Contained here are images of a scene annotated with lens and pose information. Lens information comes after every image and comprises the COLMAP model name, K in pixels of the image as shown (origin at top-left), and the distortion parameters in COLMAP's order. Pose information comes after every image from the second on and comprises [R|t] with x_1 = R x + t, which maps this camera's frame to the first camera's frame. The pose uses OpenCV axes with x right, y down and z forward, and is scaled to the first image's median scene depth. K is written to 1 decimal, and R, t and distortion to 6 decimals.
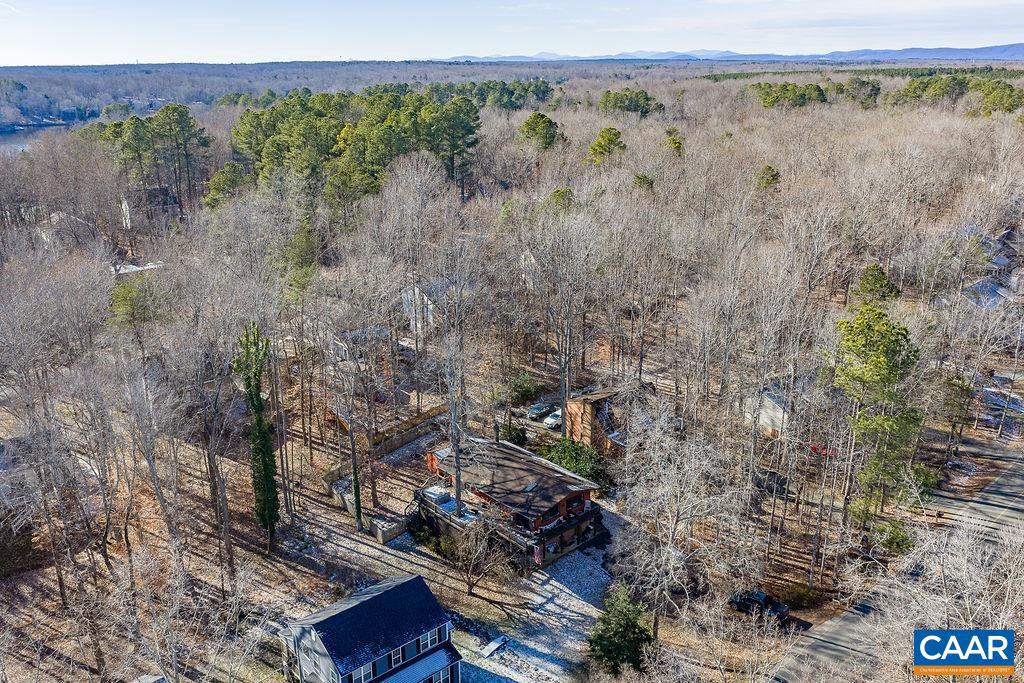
lens RADIAL K [[852.7, 0, 512.0], [0, 852.7, 341.5], [0, 0, 1]] dist [0.007200, -0.002190]
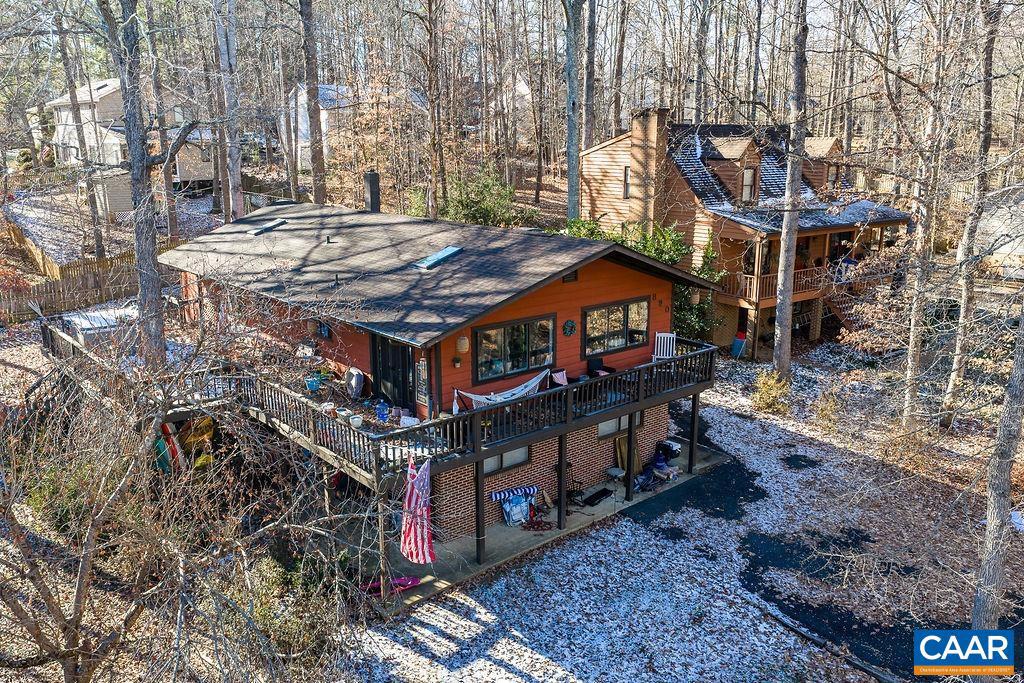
lens RADIAL K [[852.7, 0, 512.0], [0, 852.7, 341.5], [0, 0, 1]] dist [0.007200, -0.002190]
pose [[0.999729, 0.011731, -0.020113, 0.048208], [-0.013308, 0.996693, -0.080158, 0.213349], [0.019106, 0.080404, 0.996579, 0.752622]]
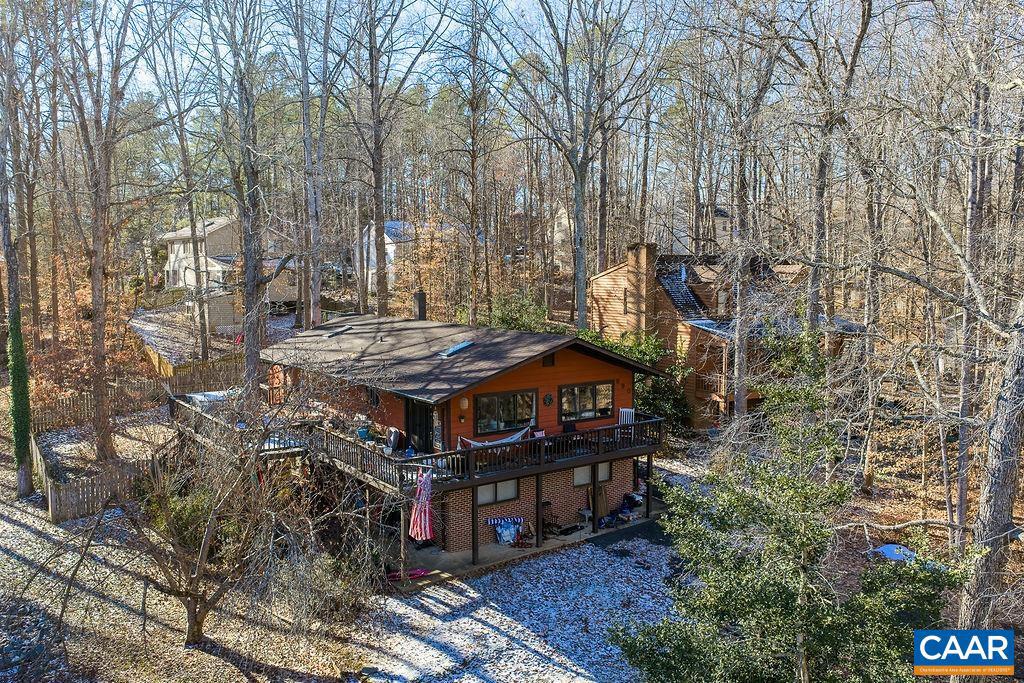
lens RADIAL K [[852.7, 0, 512.0], [0, 852.7, 341.5], [0, 0, 1]] dist [0.007200, -0.002190]
pose [[0.994665, 0.016669, -0.101798, 0.078313], [-0.039133, 0.974063, -0.222869, 0.241812], [0.095443, 0.225664, 0.969519, 0.666478]]
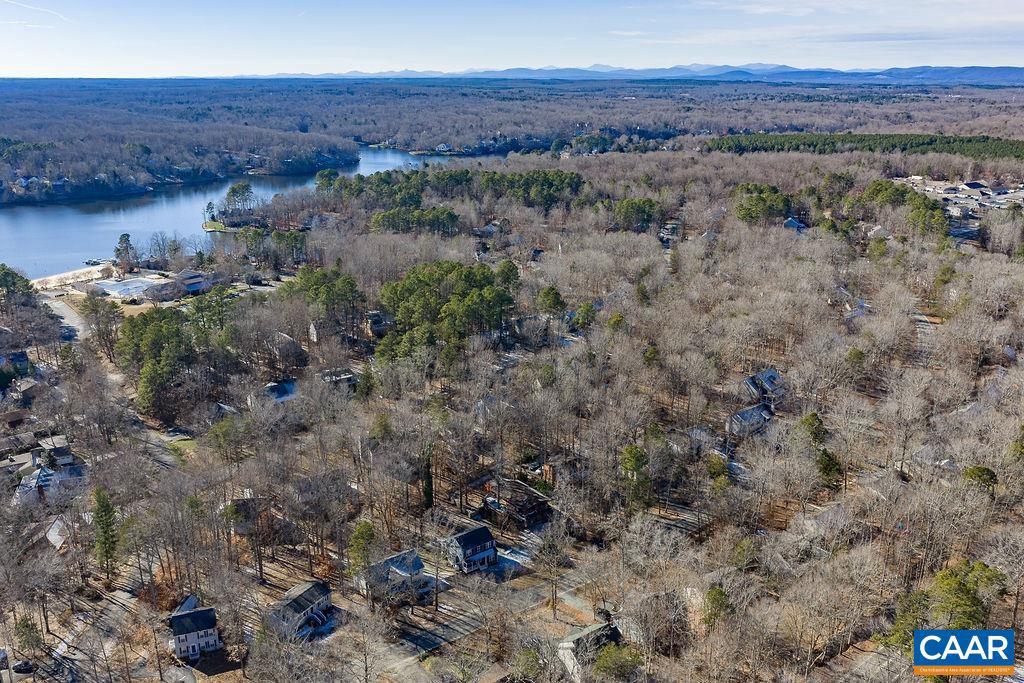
lens RADIAL K [[852.7, 0, 512.0], [0, 852.7, 341.5], [0, 0, 1]] dist [0.007200, -0.002190]
pose [[0.998191, 0.023386, -0.055379, 0.117352], [-0.023908, 0.999676, -0.008783, -0.303196], [0.055156, 0.010091, 0.998427, -1.702856]]
